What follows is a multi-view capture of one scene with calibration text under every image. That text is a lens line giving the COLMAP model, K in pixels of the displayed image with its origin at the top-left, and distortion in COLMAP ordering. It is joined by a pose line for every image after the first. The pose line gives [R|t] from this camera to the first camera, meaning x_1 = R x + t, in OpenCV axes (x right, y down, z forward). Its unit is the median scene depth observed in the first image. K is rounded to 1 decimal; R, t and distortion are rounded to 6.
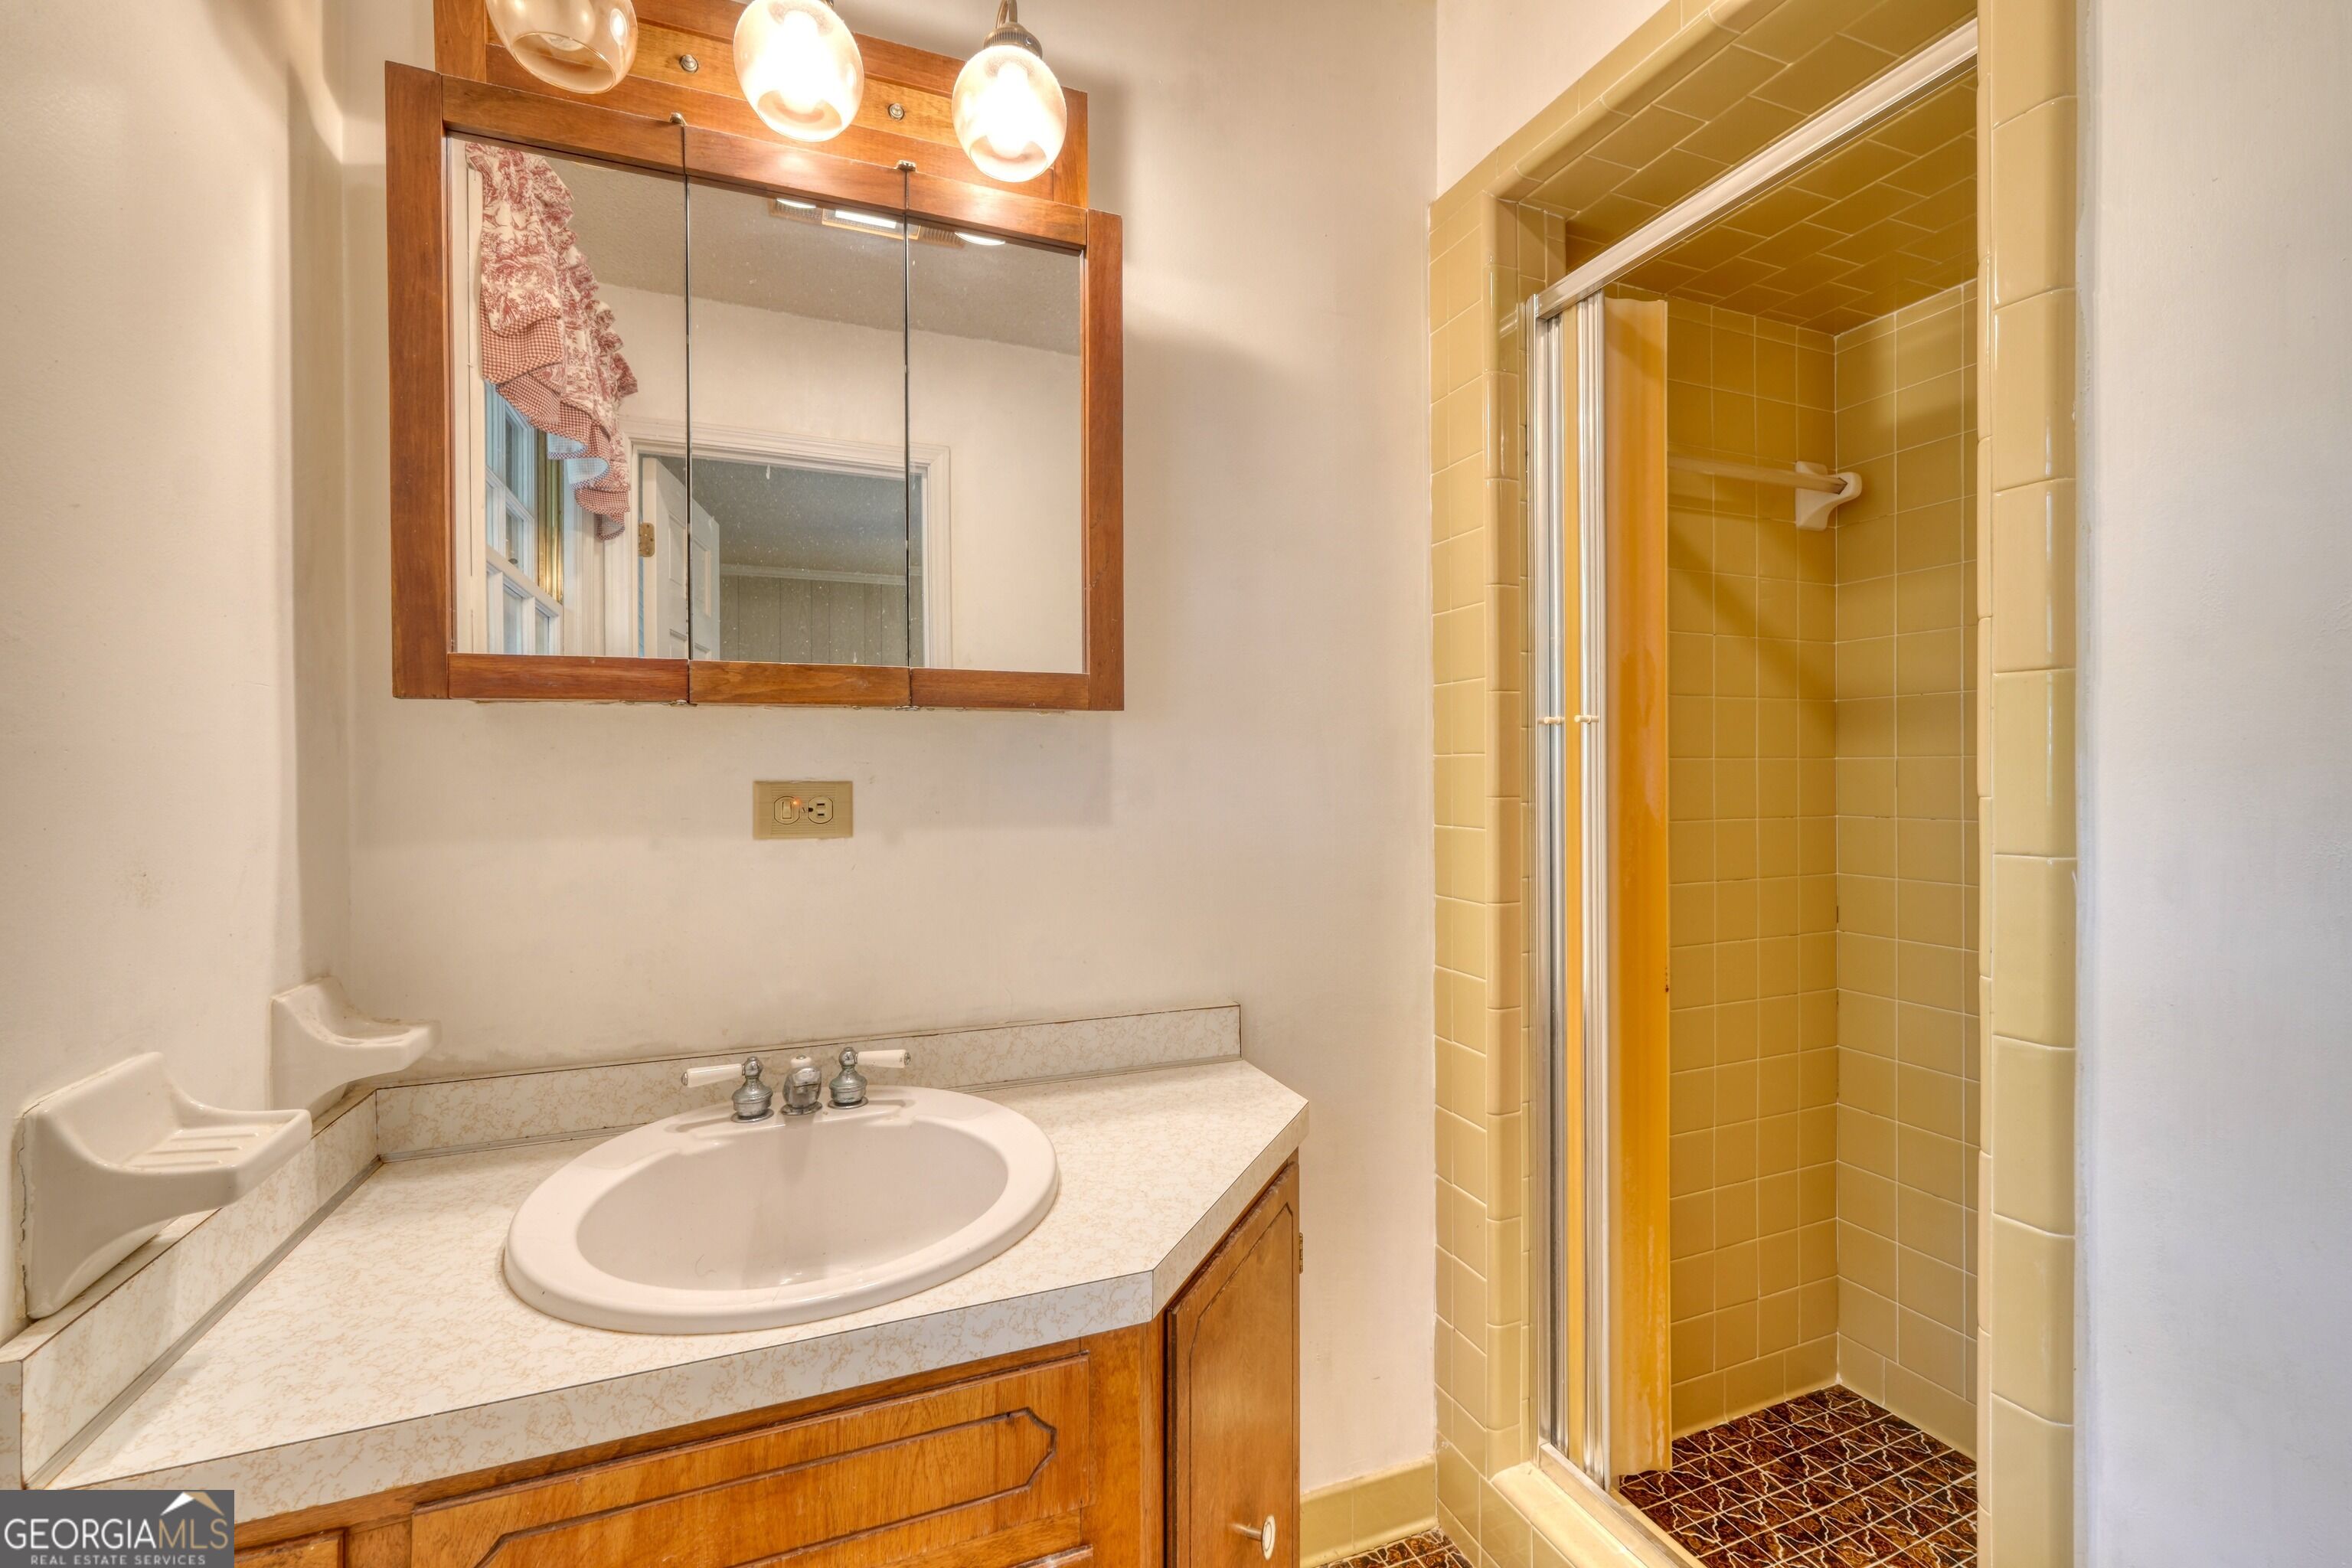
lens RADIAL K [[1001.5, 0, 1175.3], [0, 1001.5, 780.9], [0, 0, 1]] dist [0.003025, 0.000003]
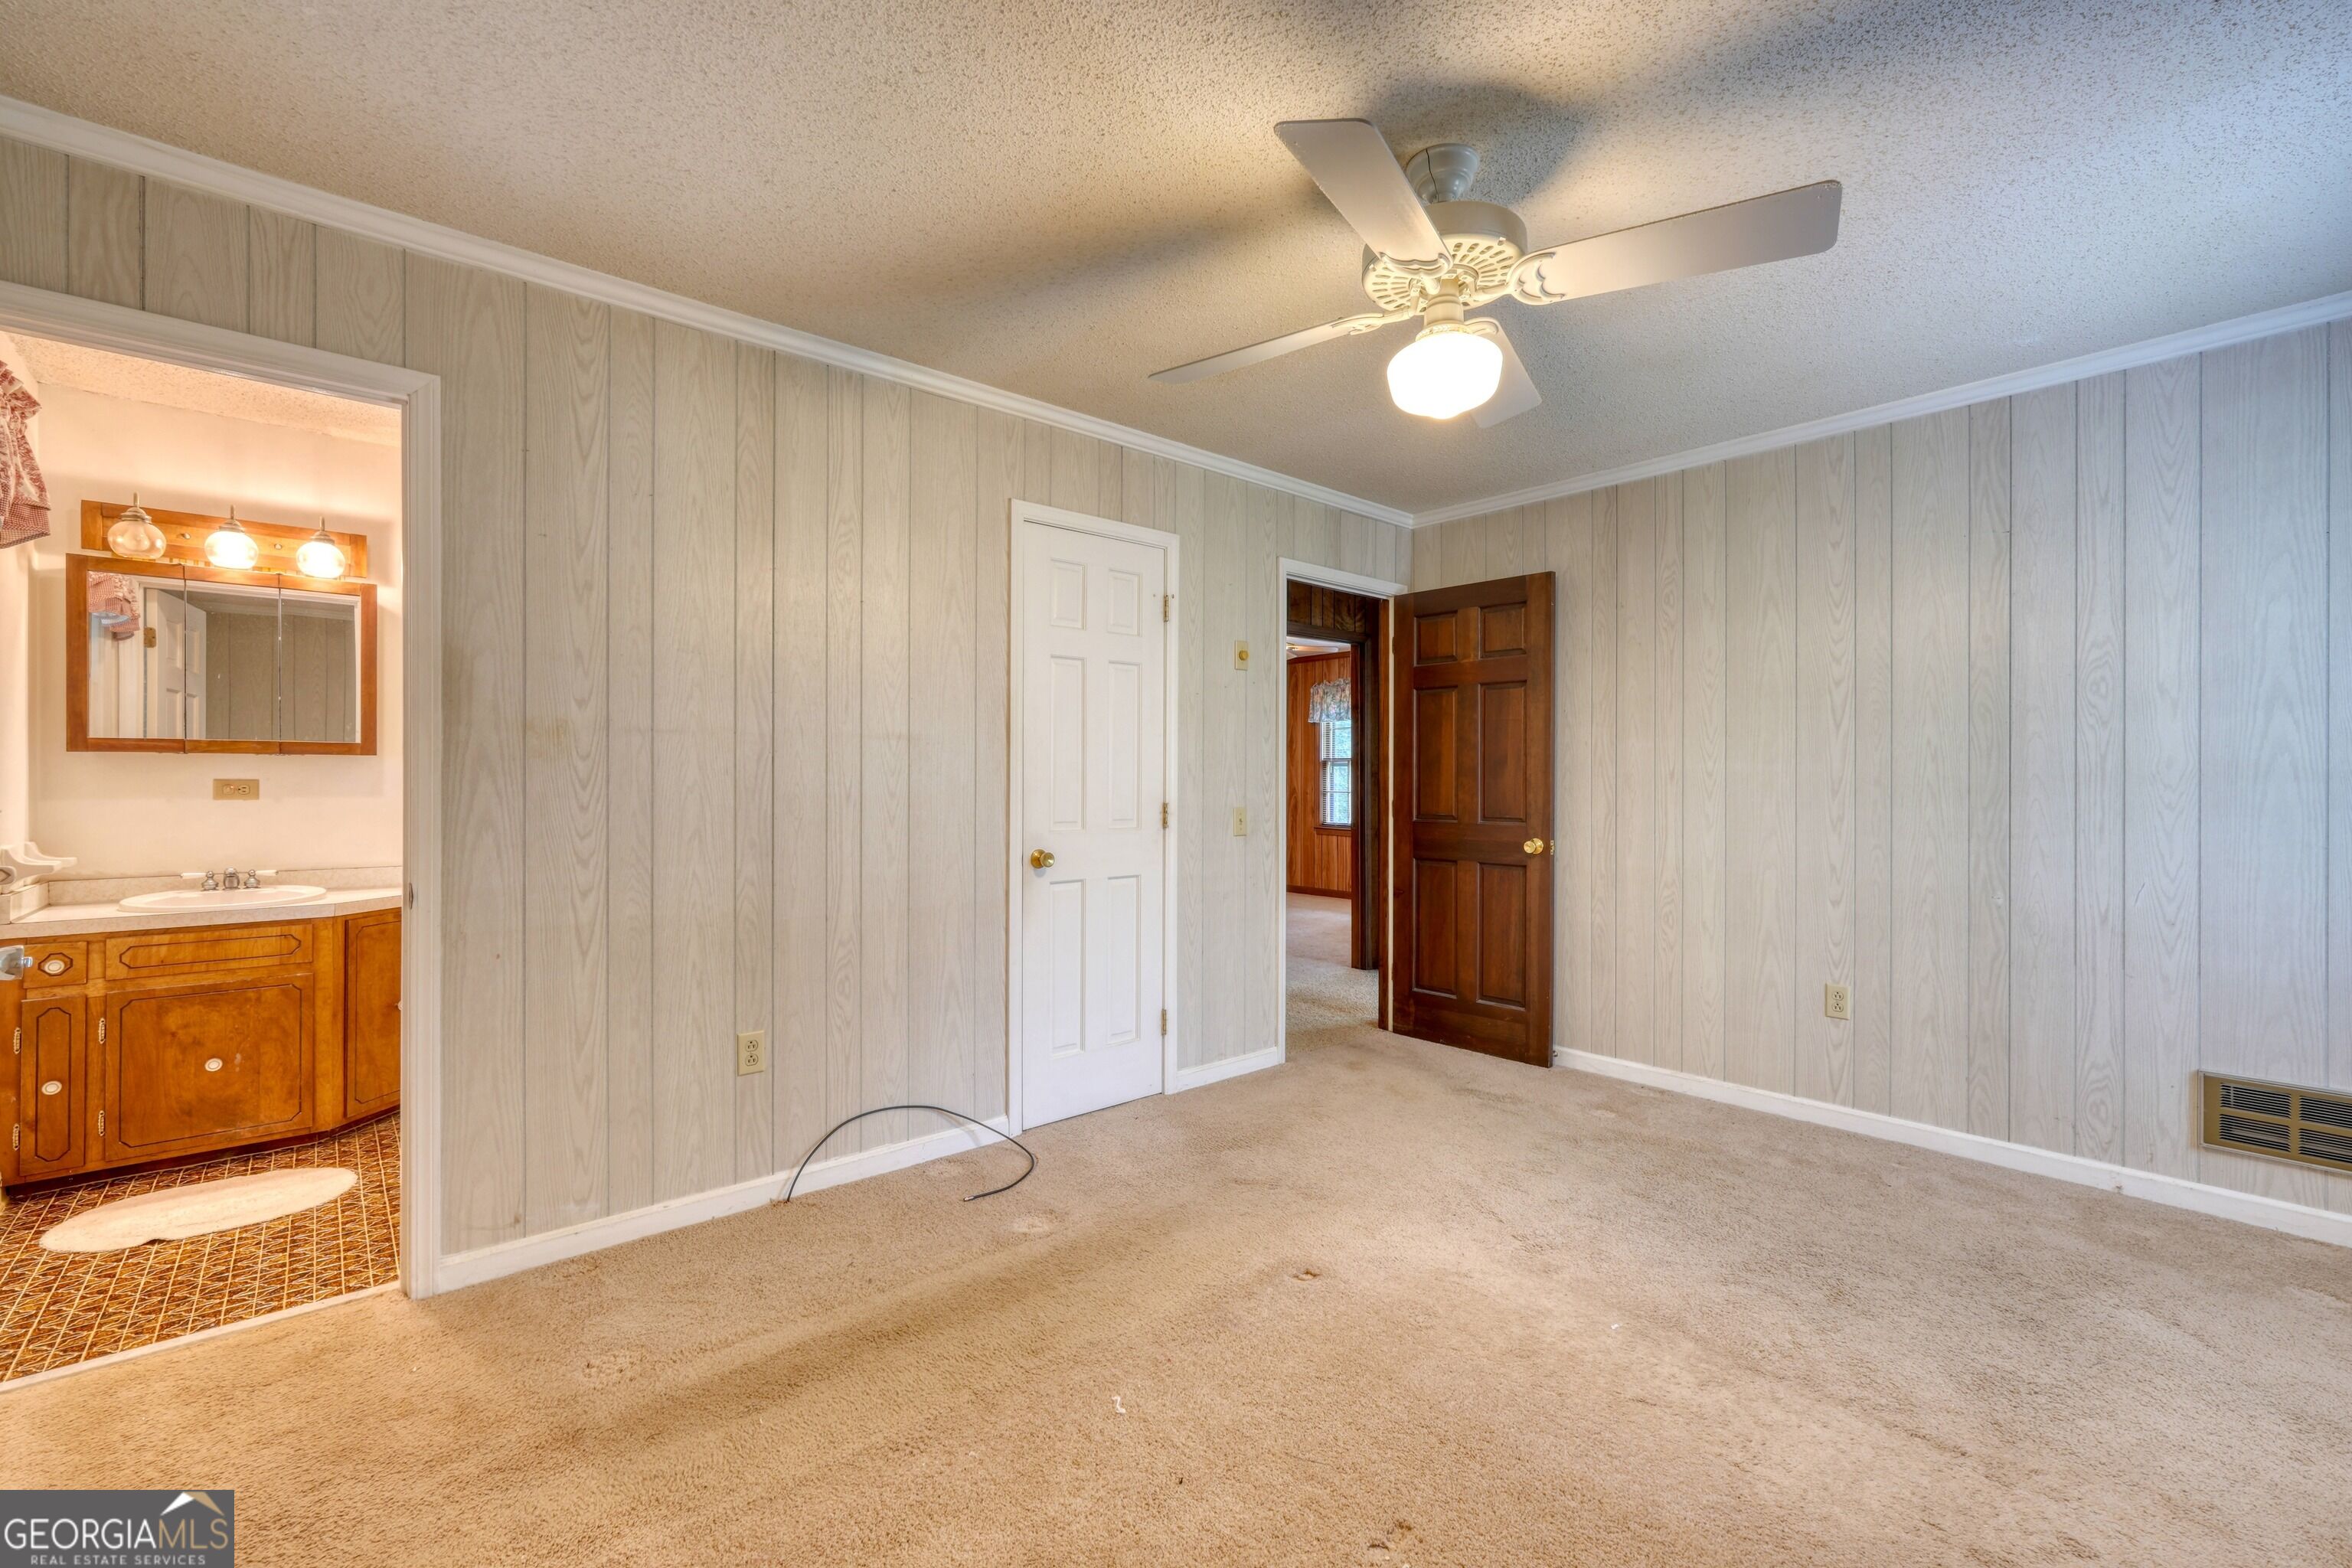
lens RADIAL K [[1001.5, 0, 1179.9], [0, 1001.5, 789.0], [0, 0, 1]] dist [0.003025, 0.000003]
pose [[0.943797, 0.007997, 0.330428, 1.281693], [-0.005675, 0.999952, -0.007993, 0.037963], [-0.330476, 0.005669, 0.943797, -2.712331]]
